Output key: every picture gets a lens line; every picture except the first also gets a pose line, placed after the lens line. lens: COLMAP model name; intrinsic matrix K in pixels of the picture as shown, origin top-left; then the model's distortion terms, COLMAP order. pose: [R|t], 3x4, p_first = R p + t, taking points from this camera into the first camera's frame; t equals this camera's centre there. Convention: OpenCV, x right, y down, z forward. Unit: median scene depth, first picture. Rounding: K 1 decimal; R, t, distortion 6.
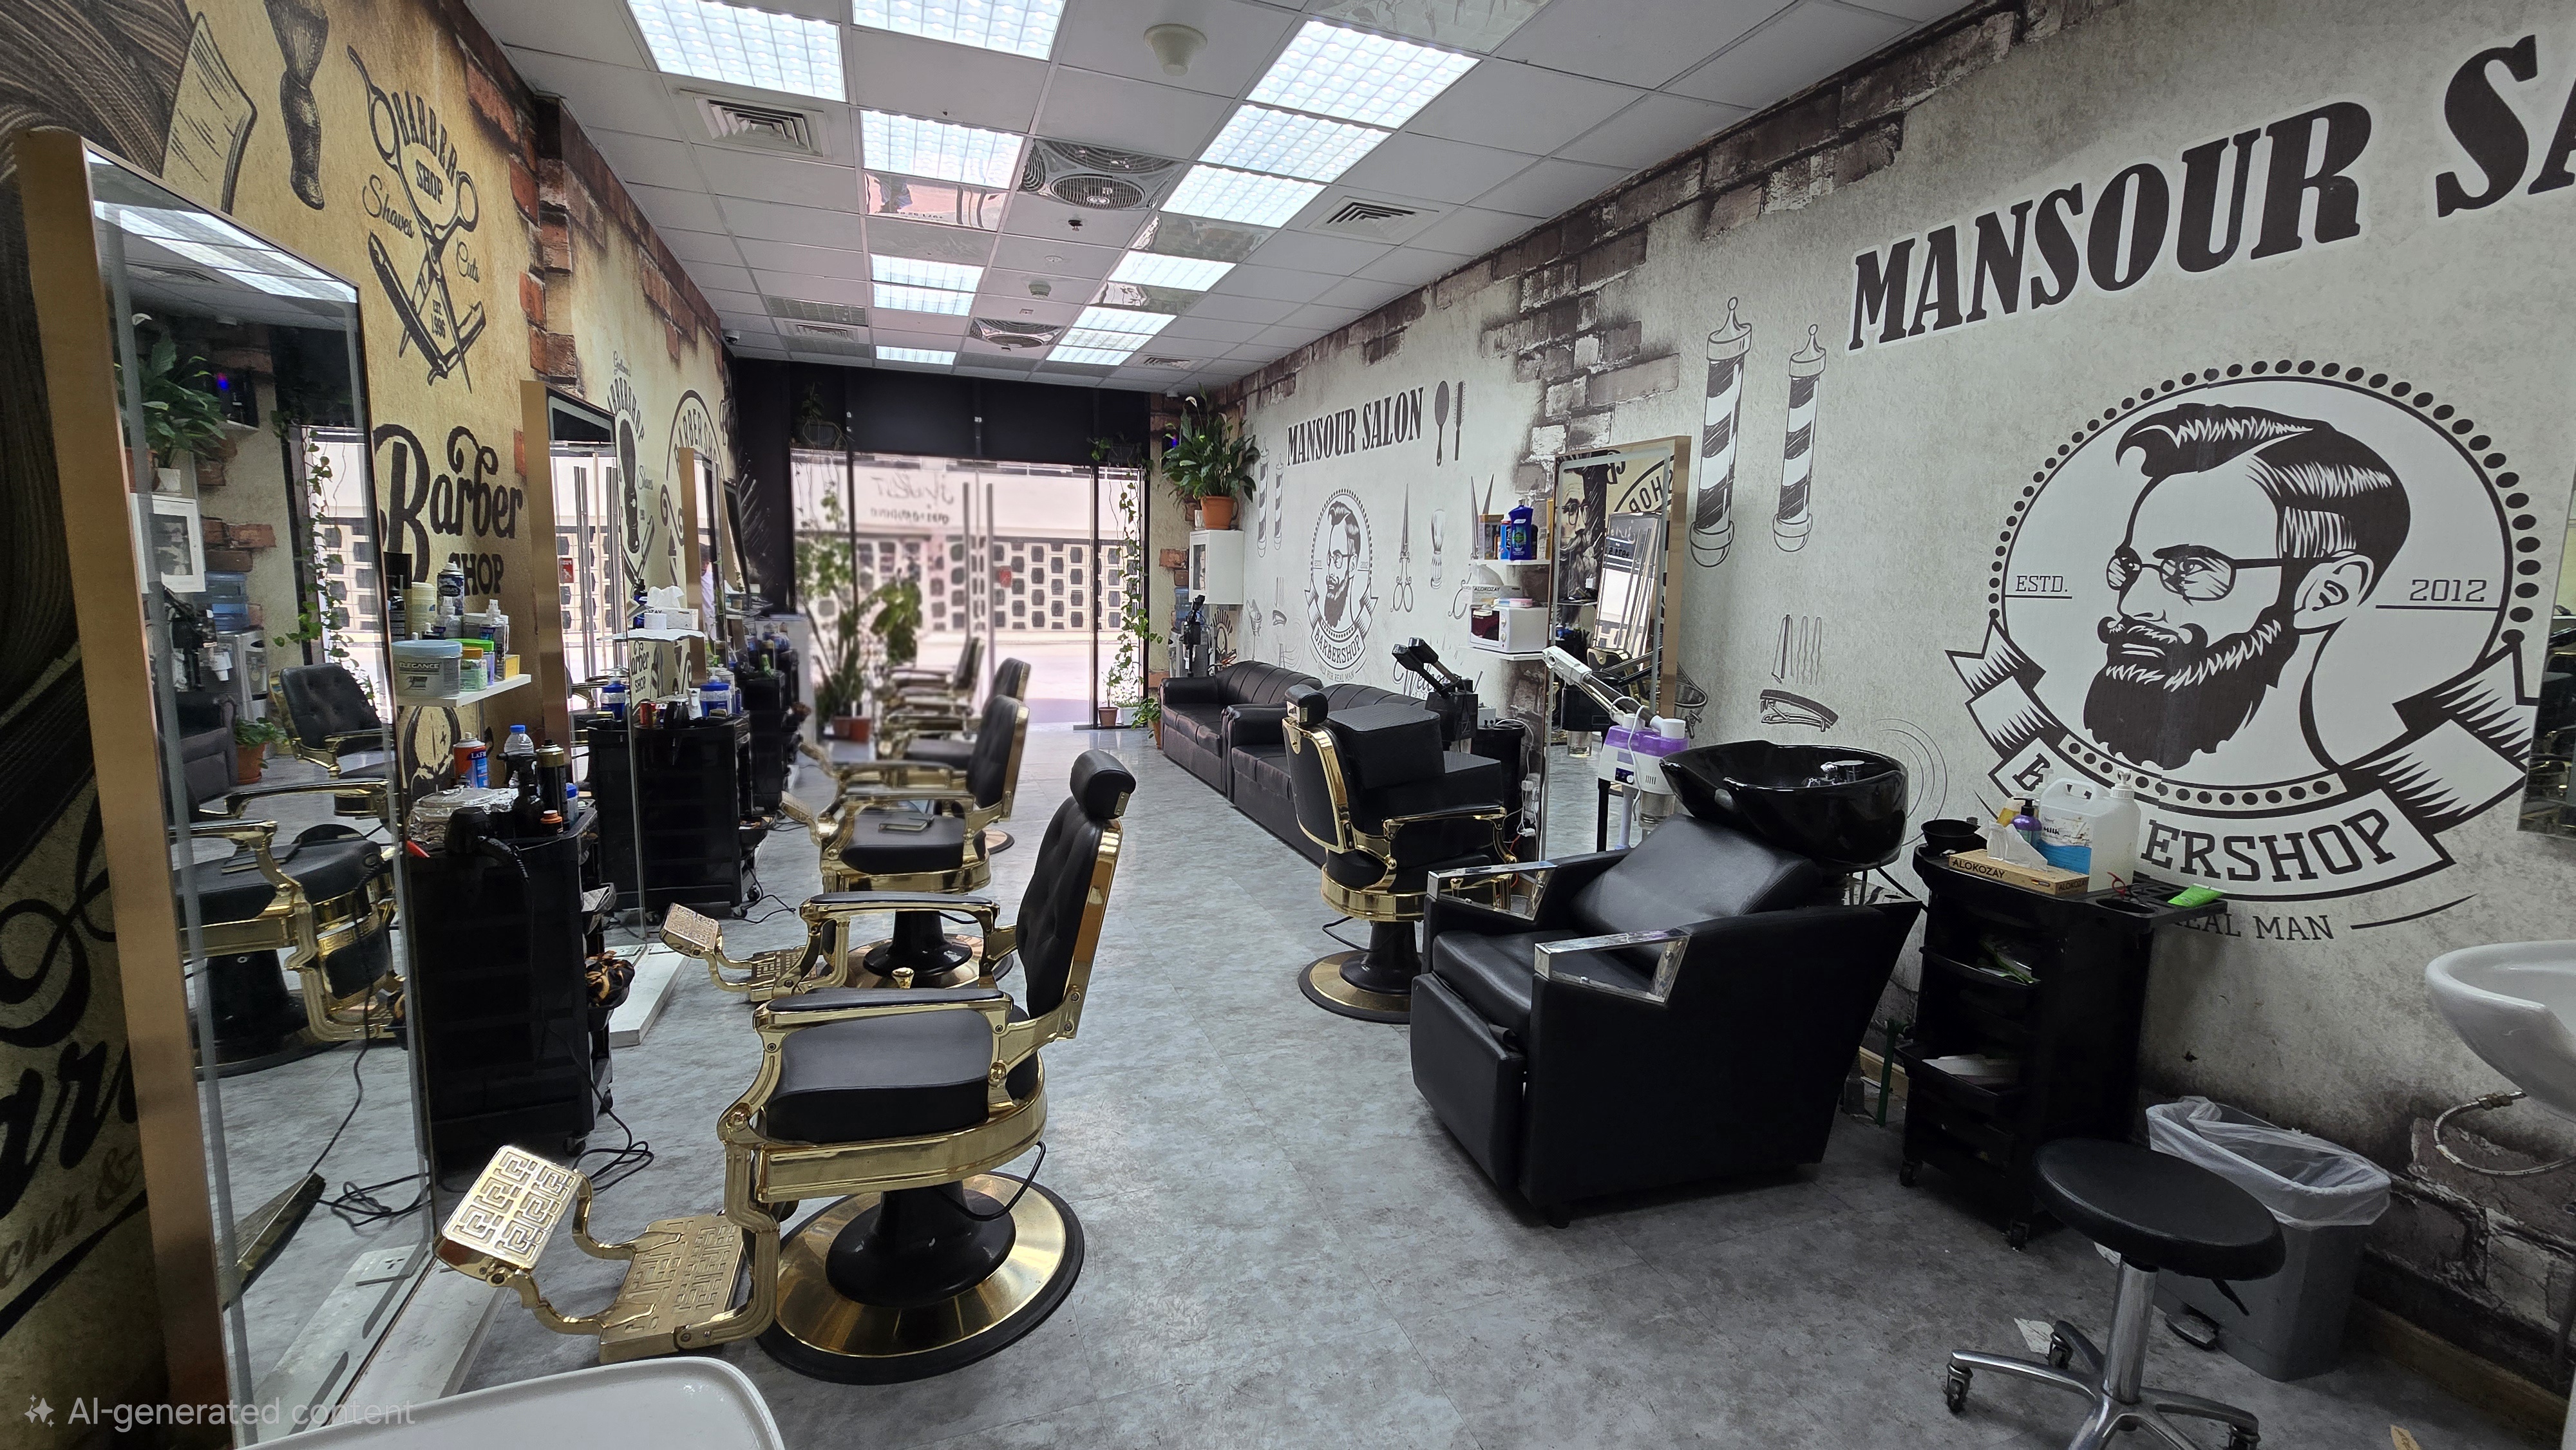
lens RADIAL K [[1047.8, 0, 1281.5], [0, 1047.8, 709.4], [0, 0, 1]] dist [-0.005430, 0.000931]
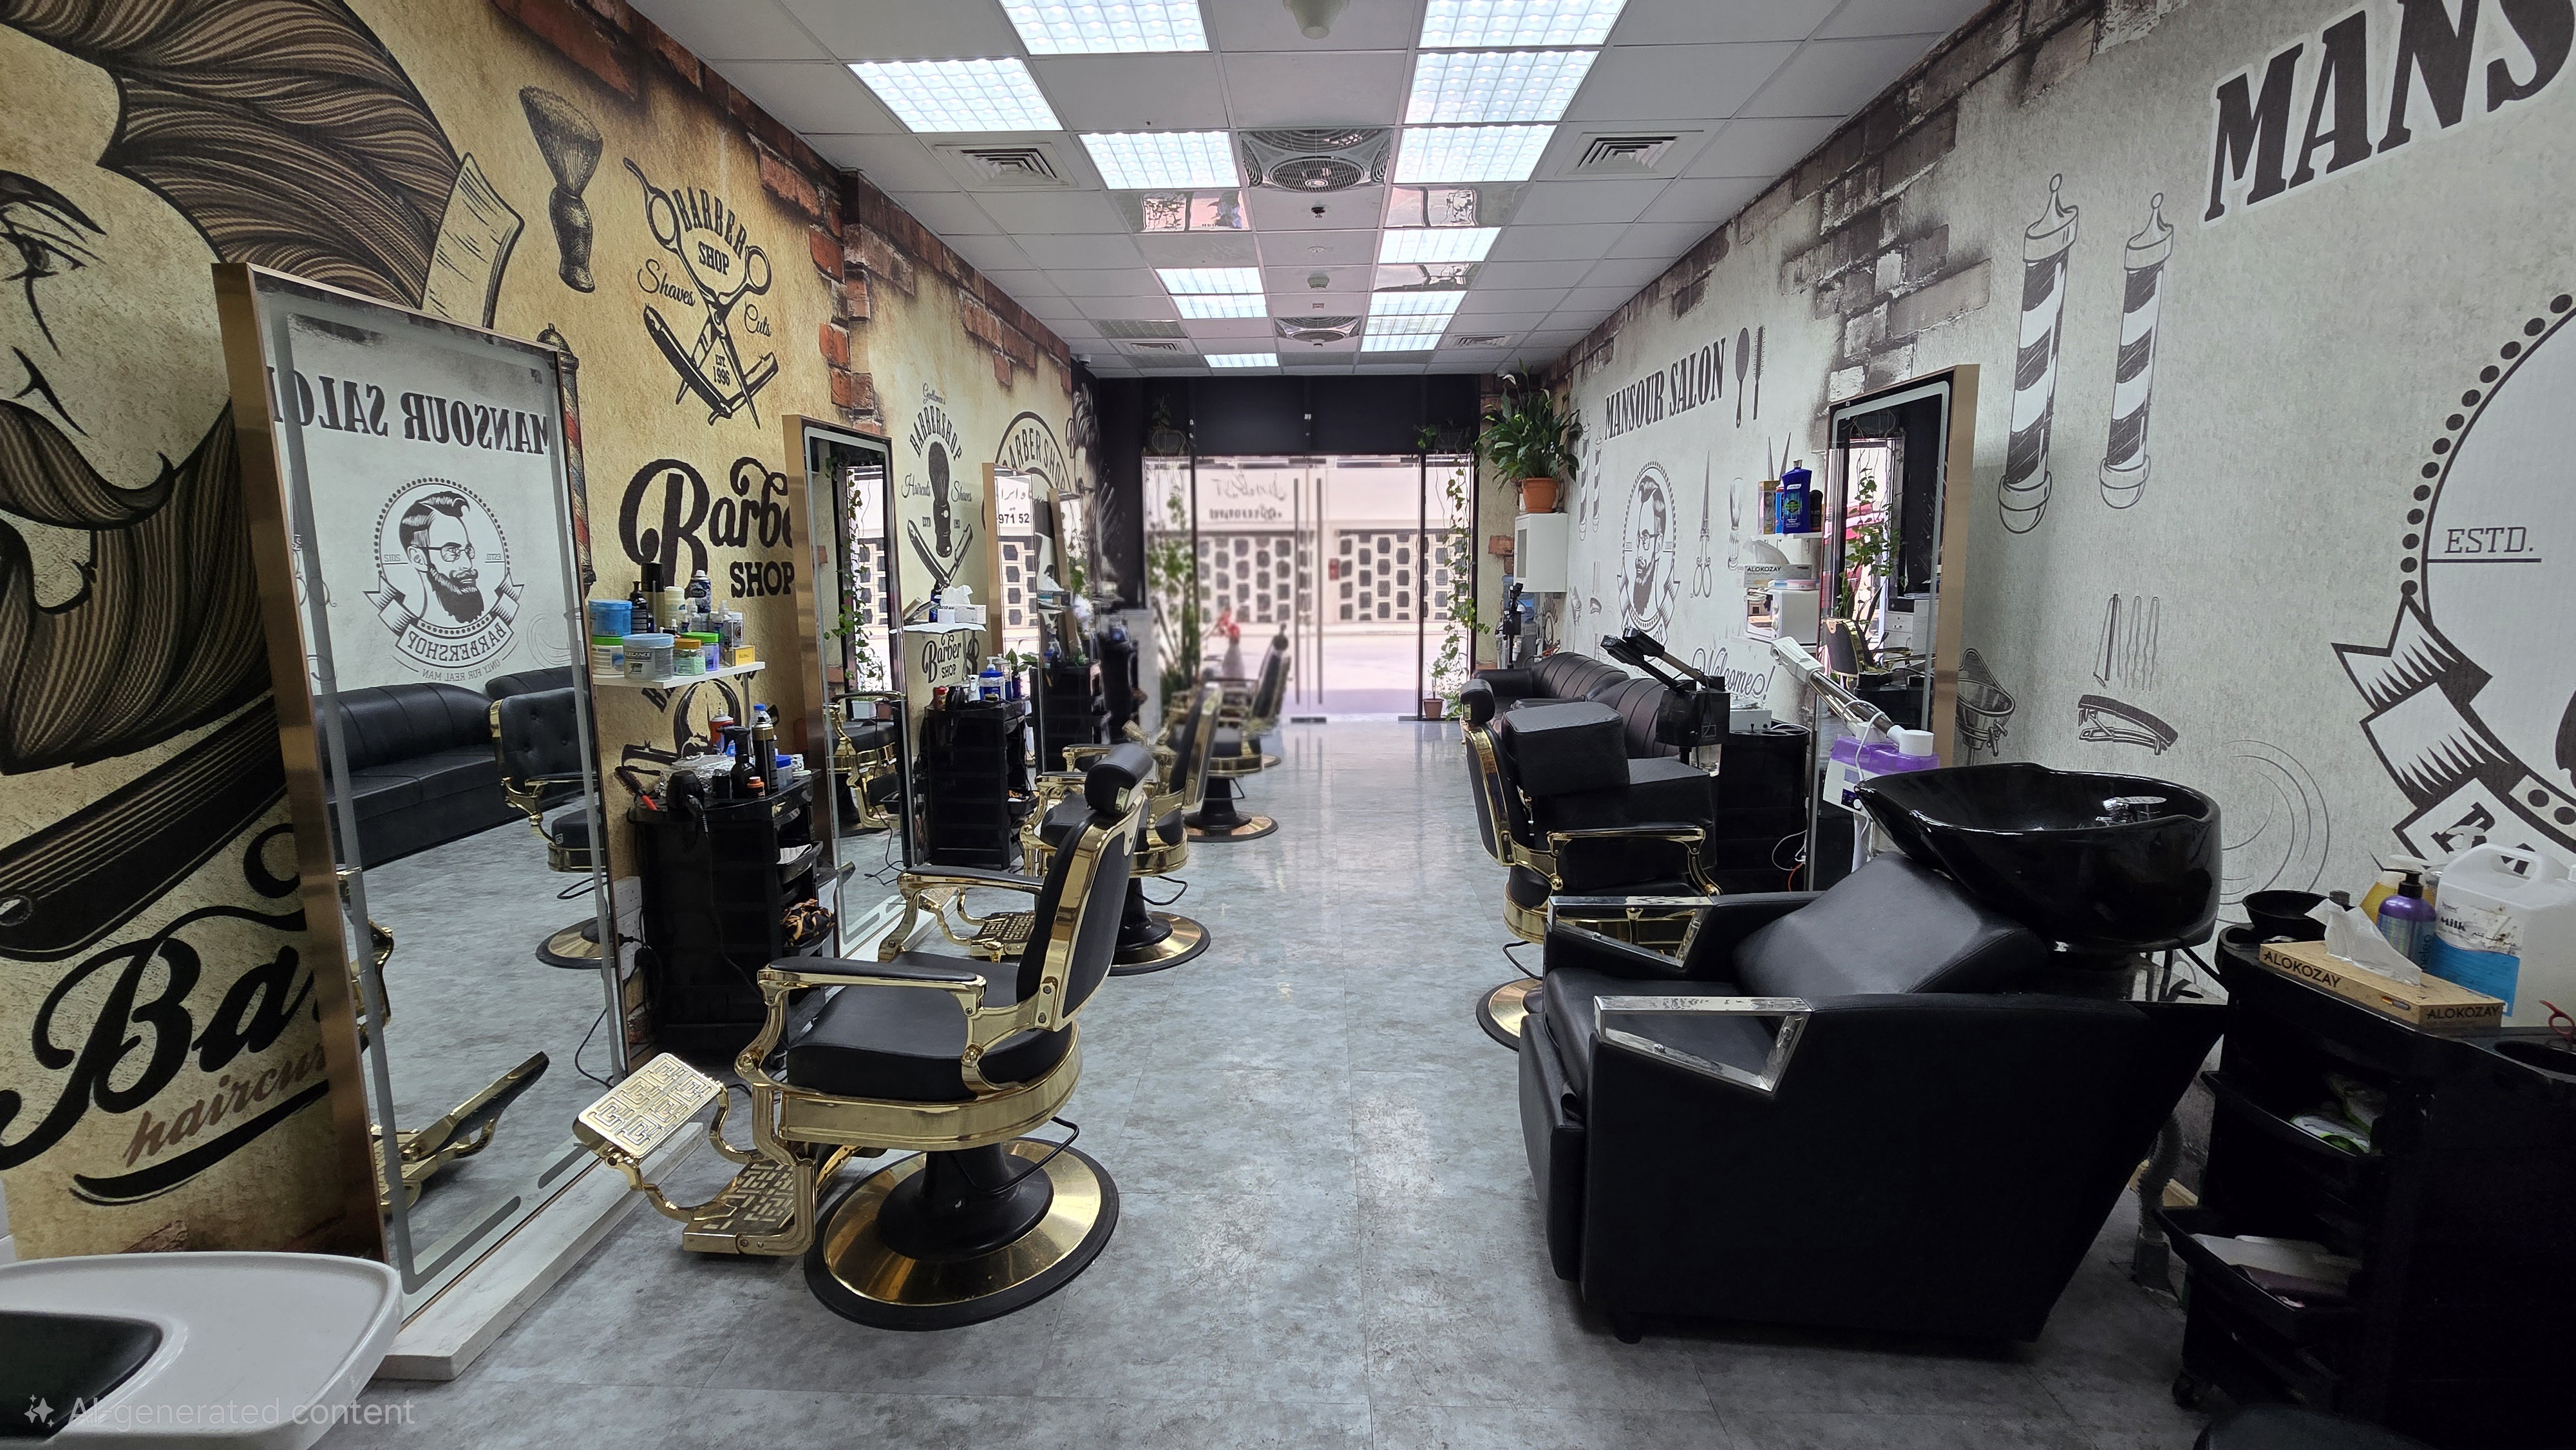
lens RADIAL K [[1047.8, 0, 1281.5], [0, 1047.8, 708.8], [0, 0, 1]] dist [-0.005430, 0.000931]
pose [[0.924308, 0.025083, -0.380822, 0.246189], [-0.021662, 0.999677, 0.013269, -0.007459], [0.381032, -0.004016, 0.924553, 0.104418]]
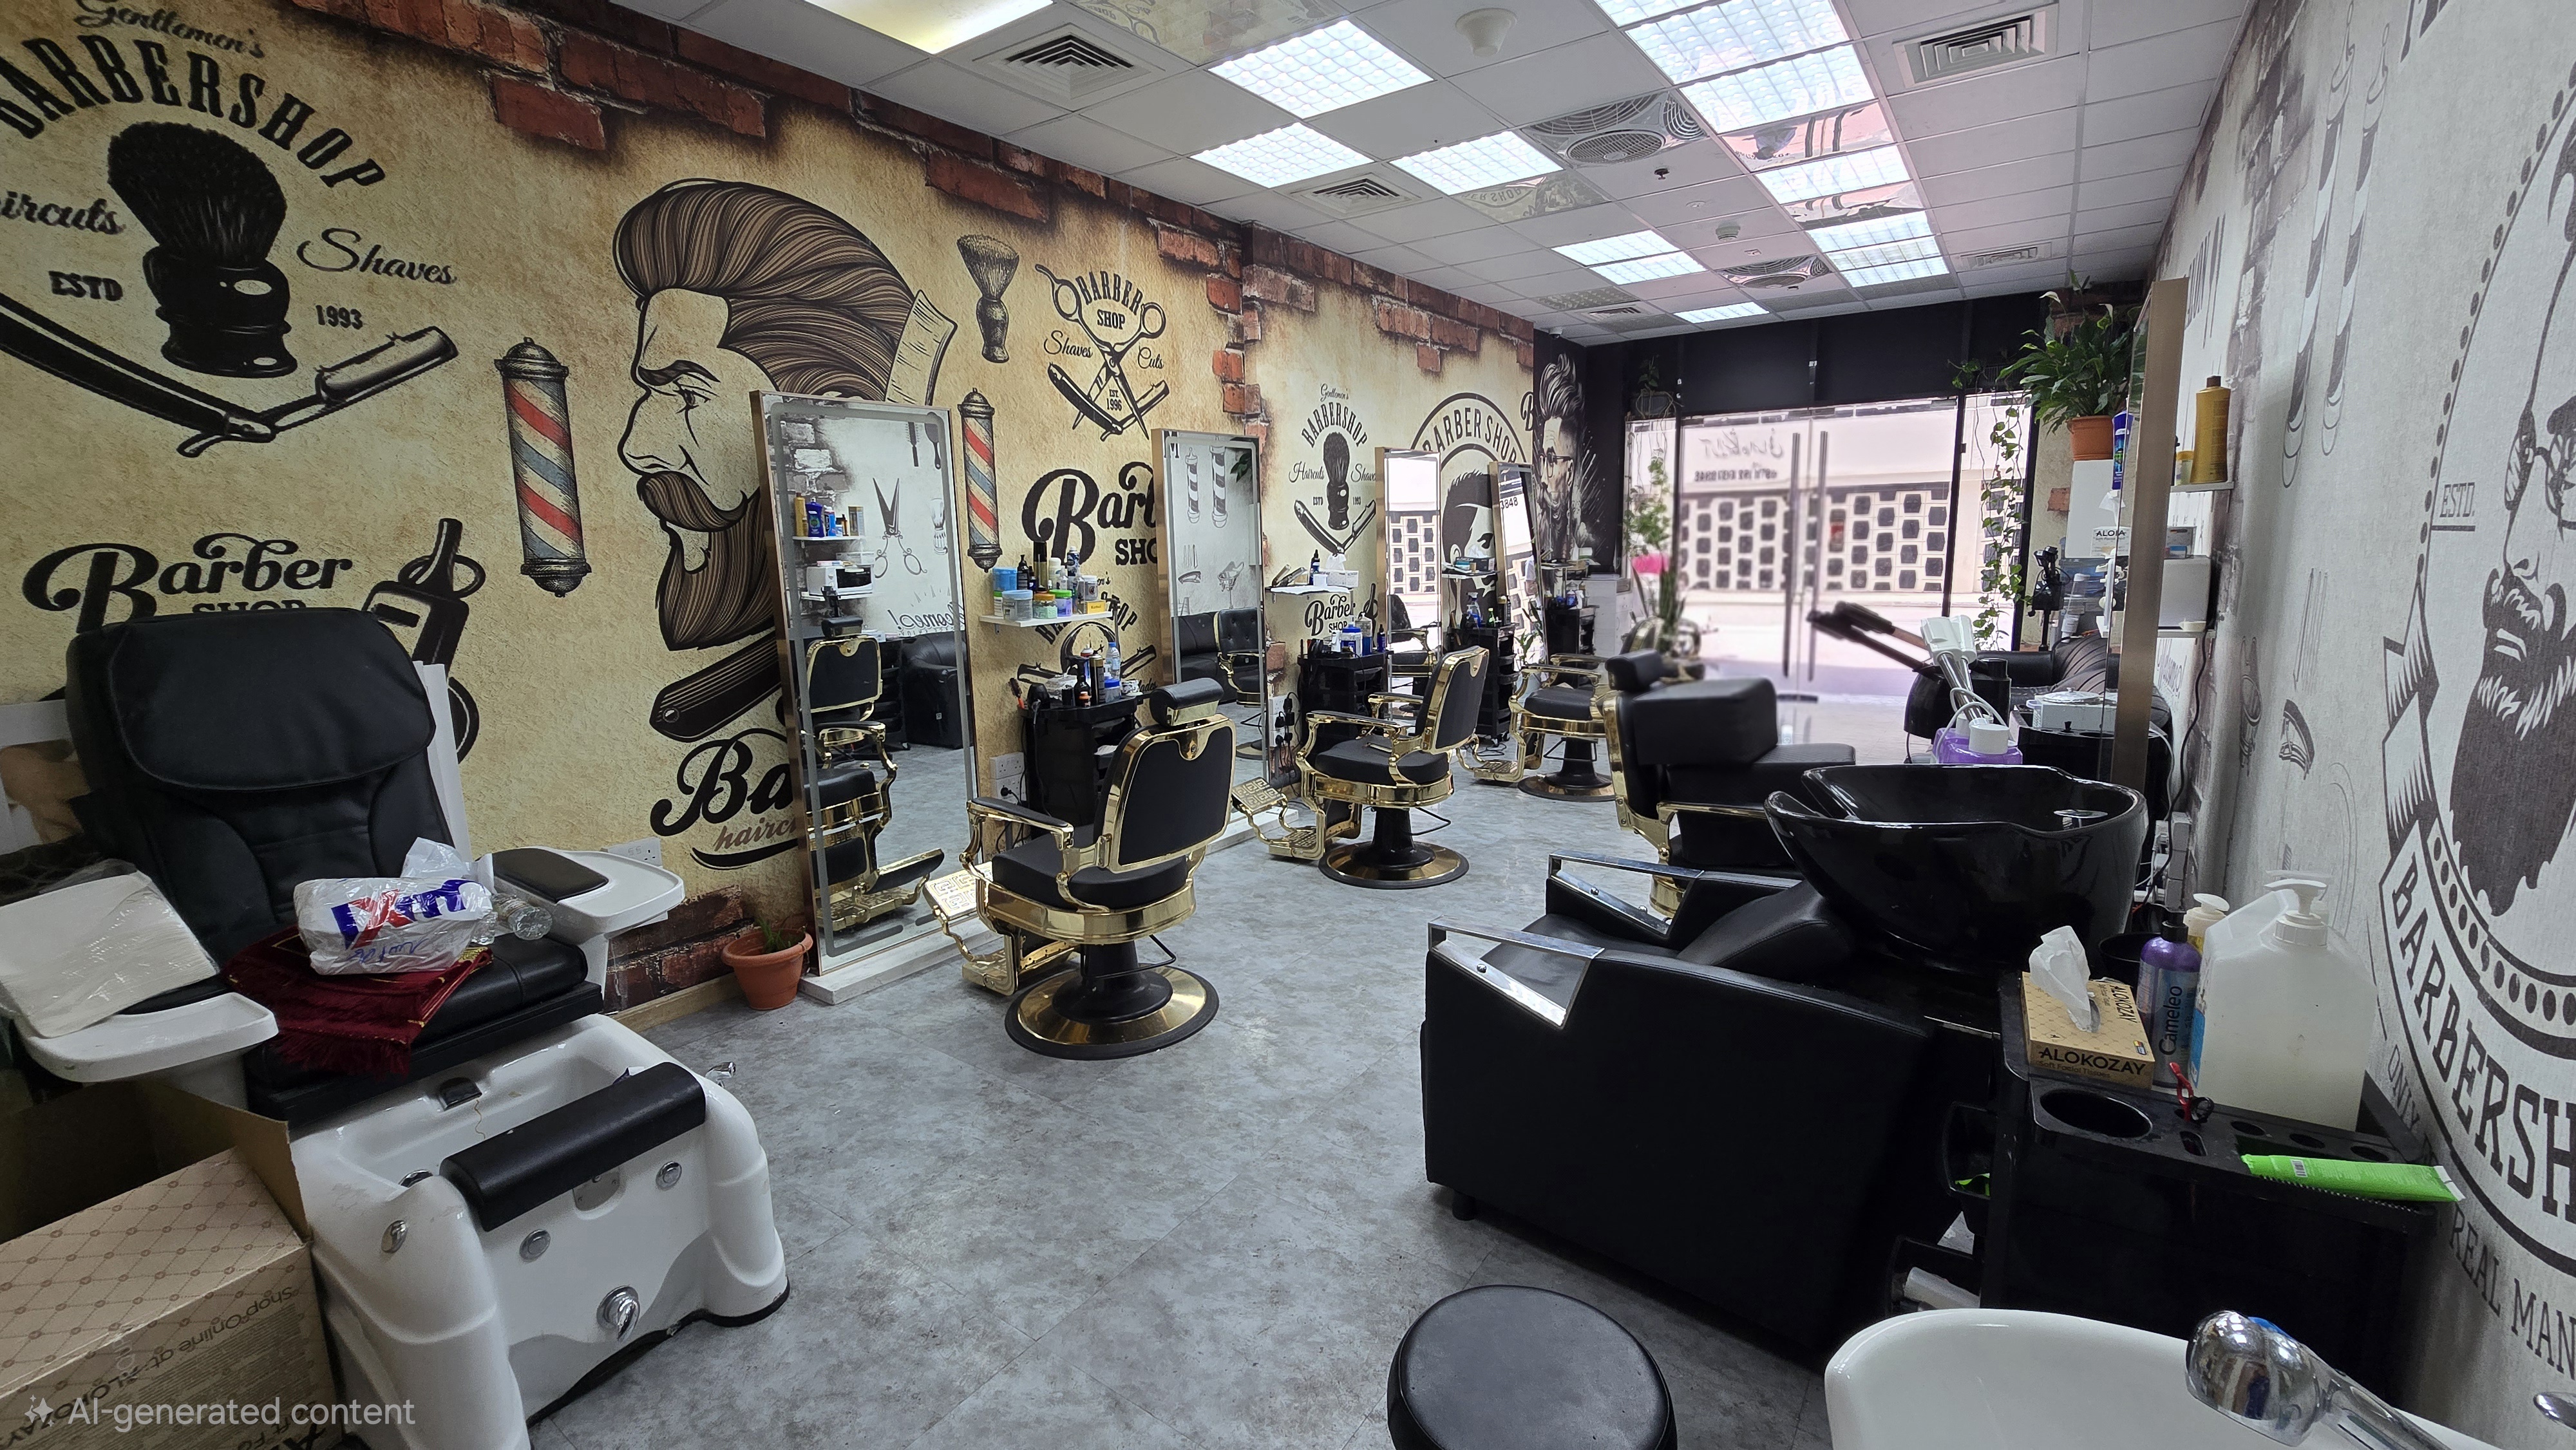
lens RADIAL K [[1047.8, 0, 1283.2], [0, 1047.8, 710.8], [0, 0, 1]] dist [-0.005430, 0.000931]
pose [[0.557206, 0.102894, -0.823974, 0.713156], [-0.070296, 0.994576, 0.076661, -0.020183], [0.827393, 0.015206, 0.561417, 0.253061]]
